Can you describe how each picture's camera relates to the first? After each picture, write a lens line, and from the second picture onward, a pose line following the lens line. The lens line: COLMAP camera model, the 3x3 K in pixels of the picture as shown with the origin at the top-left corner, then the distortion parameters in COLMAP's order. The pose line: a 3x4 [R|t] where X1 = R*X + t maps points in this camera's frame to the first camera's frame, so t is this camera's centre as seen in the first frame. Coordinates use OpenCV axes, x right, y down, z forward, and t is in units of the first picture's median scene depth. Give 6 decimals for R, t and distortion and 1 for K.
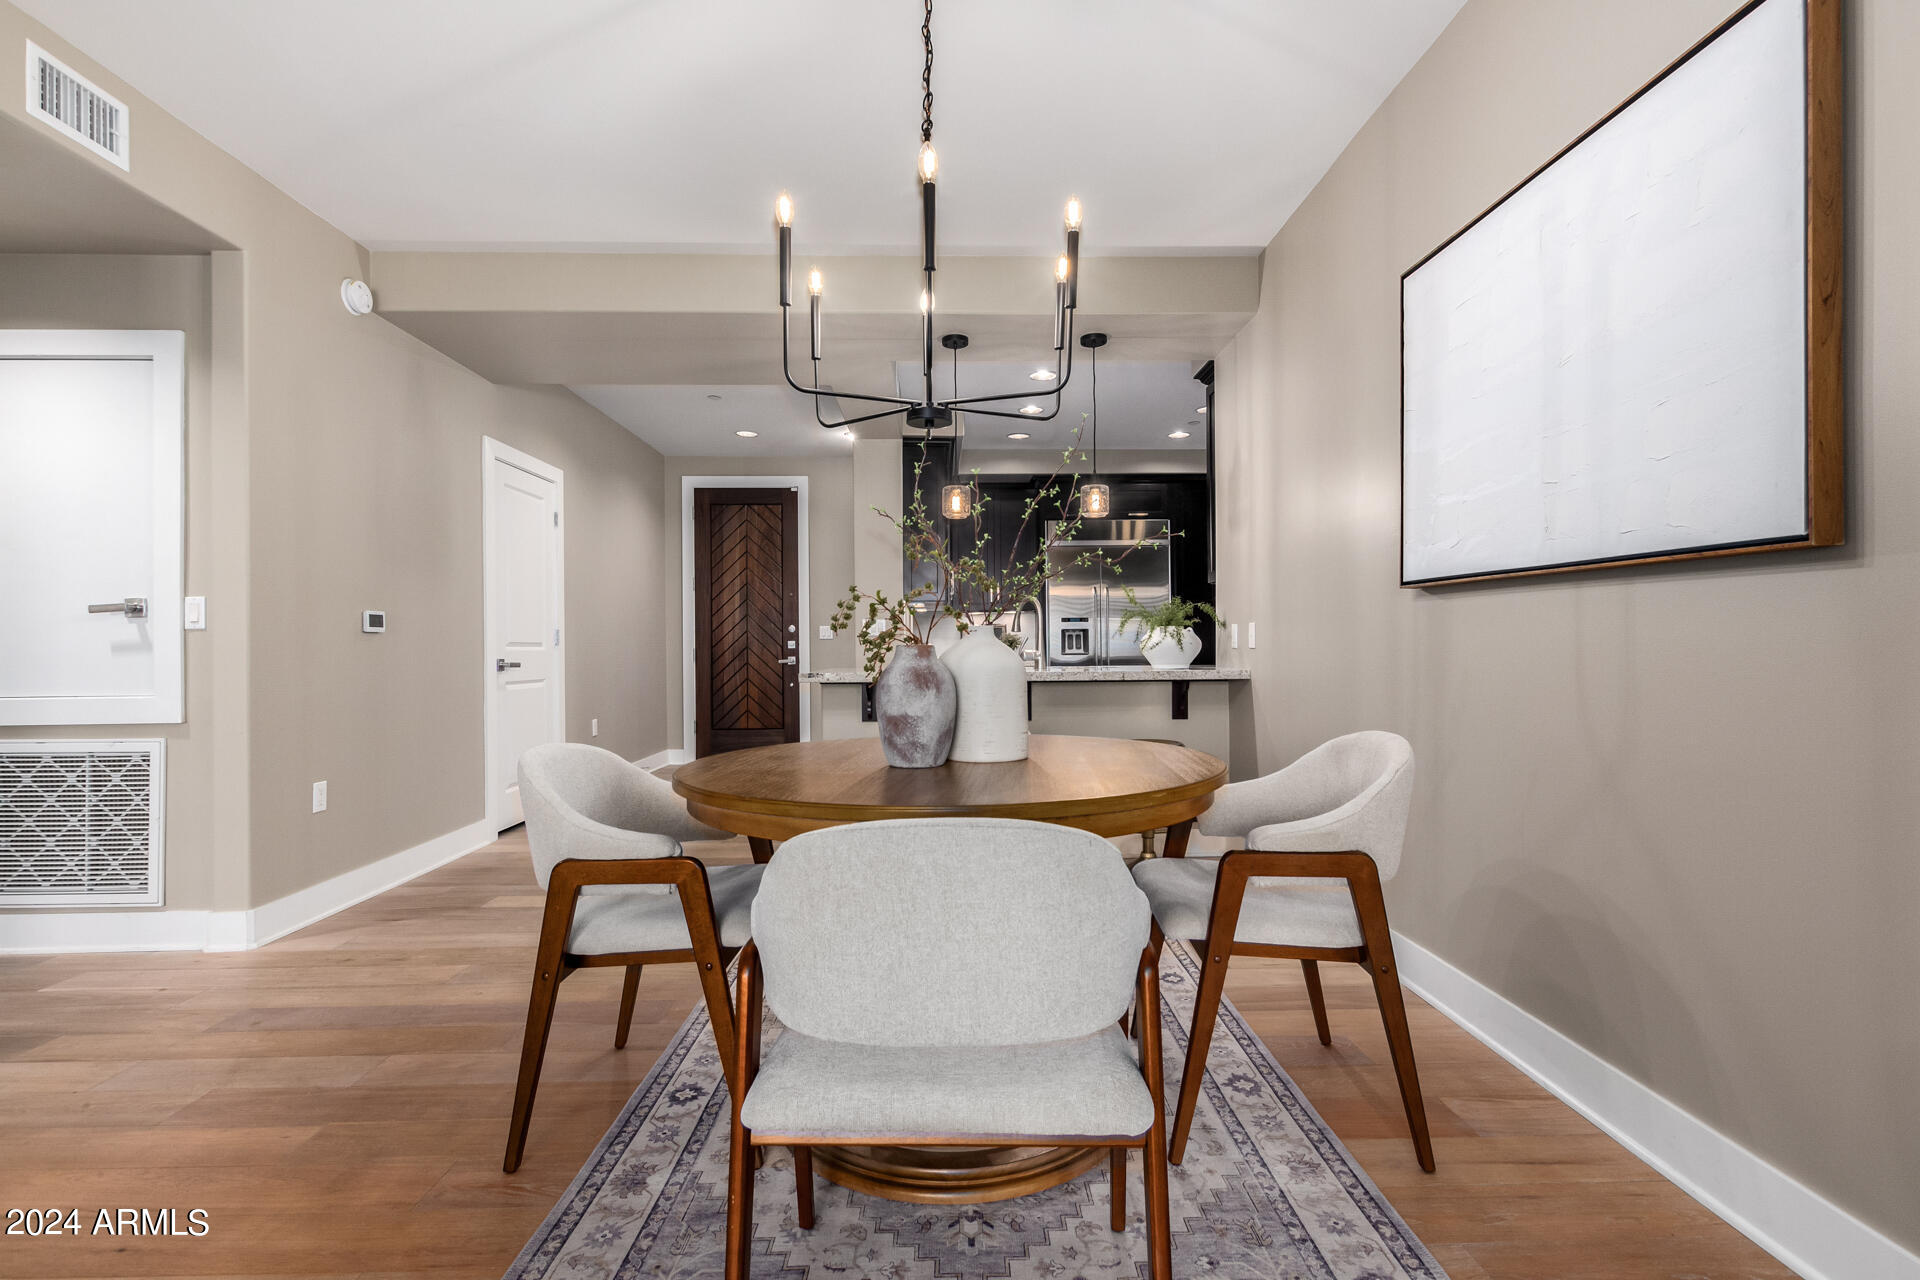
lens RADIAL K [[900.3, 0, 960.0], [0, 900.3, 640.0], [0, 0, 1]] dist [0.001186, 0.000023]
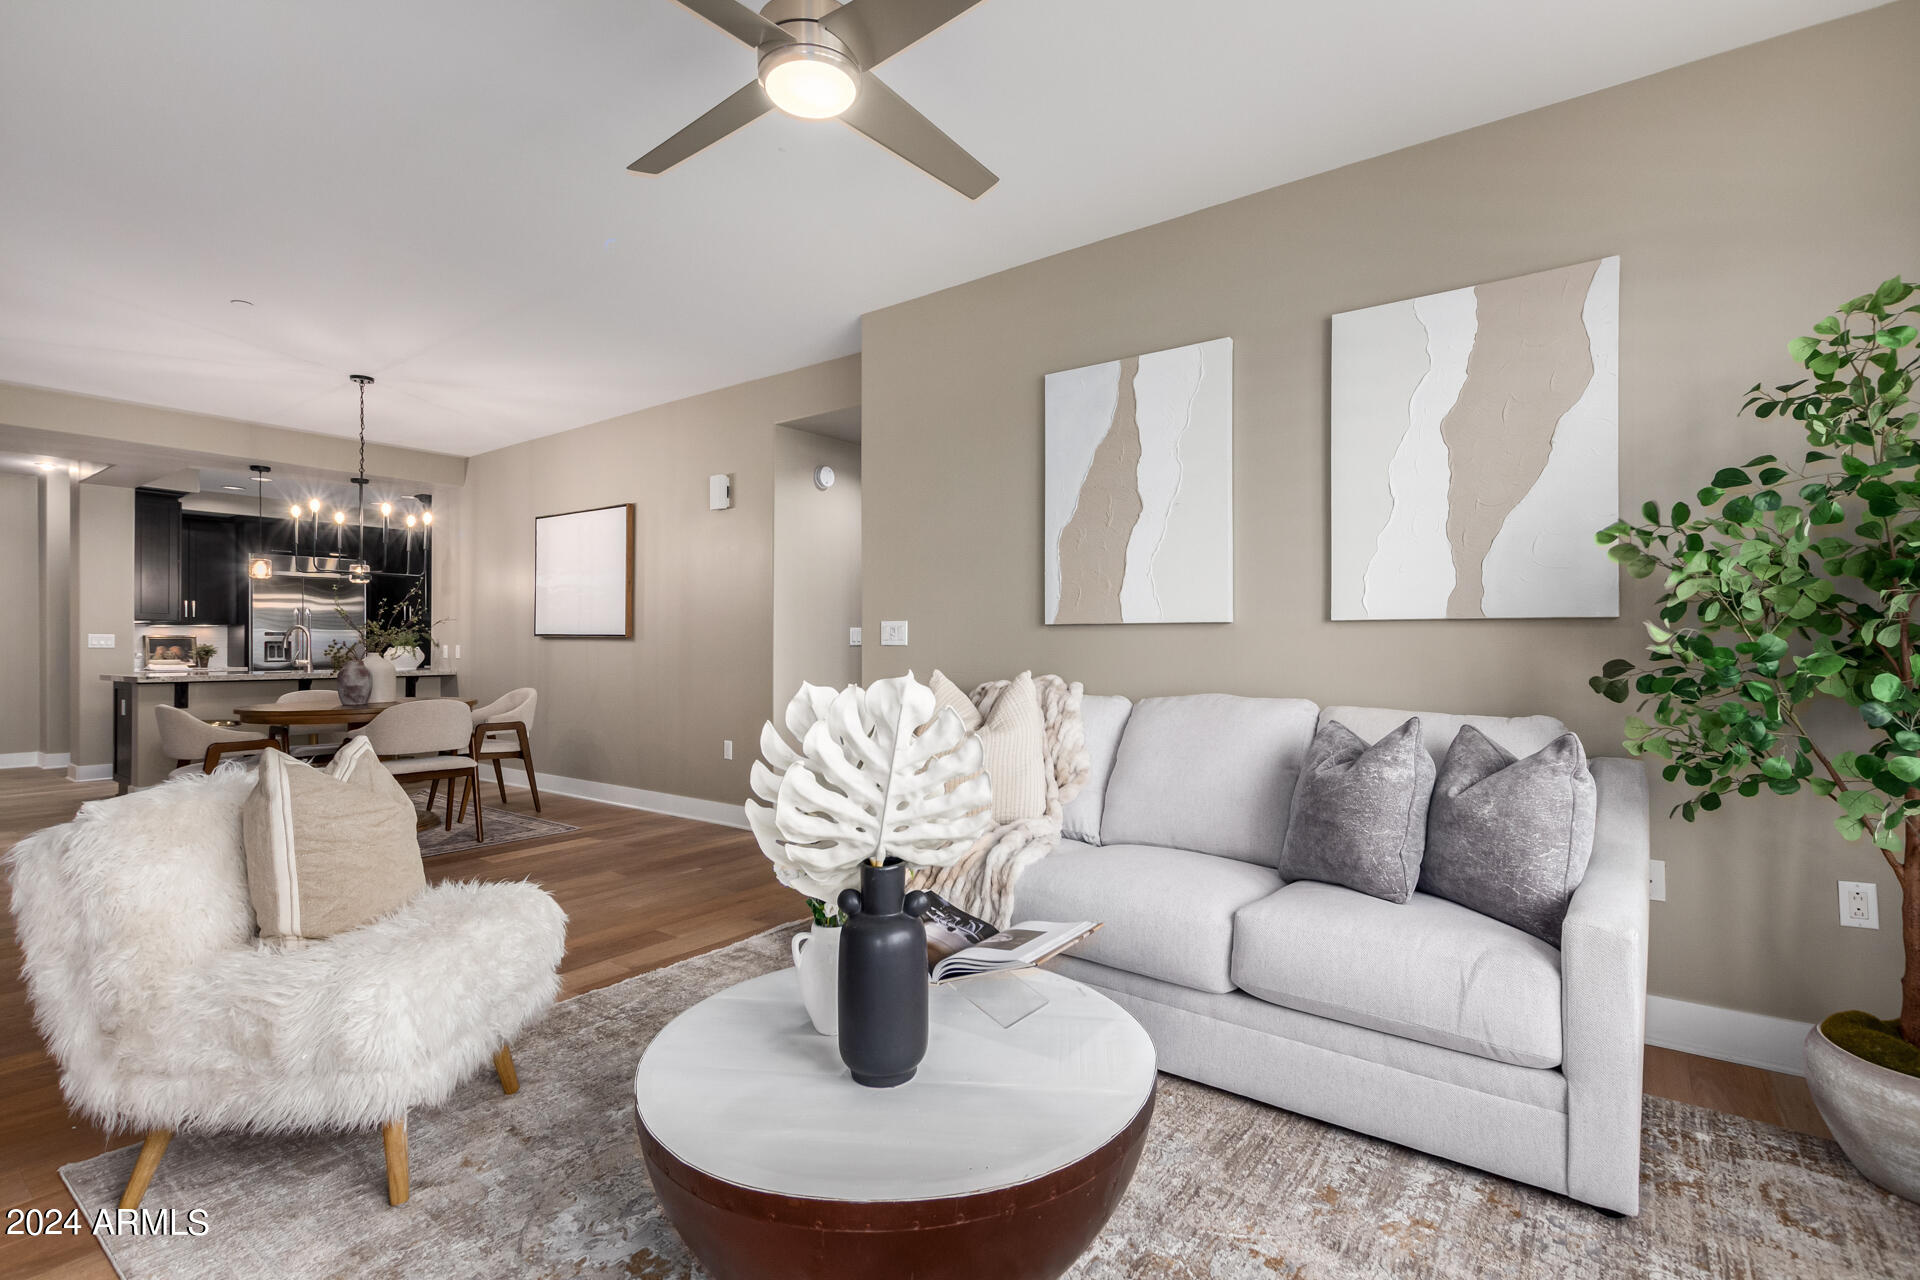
lens RADIAL K [[870.9, 0, 987.6], [0, 870.9, 645.1], [0, 0, 1]] dist [-0.001753, -0.000120]
pose [[0.601321, 0.004741, 0.798993, -0.465130], [-0.007394, 0.999973, -0.000369, -0.025520], [-0.798973, -0.005686, 0.601340, -0.988643]]
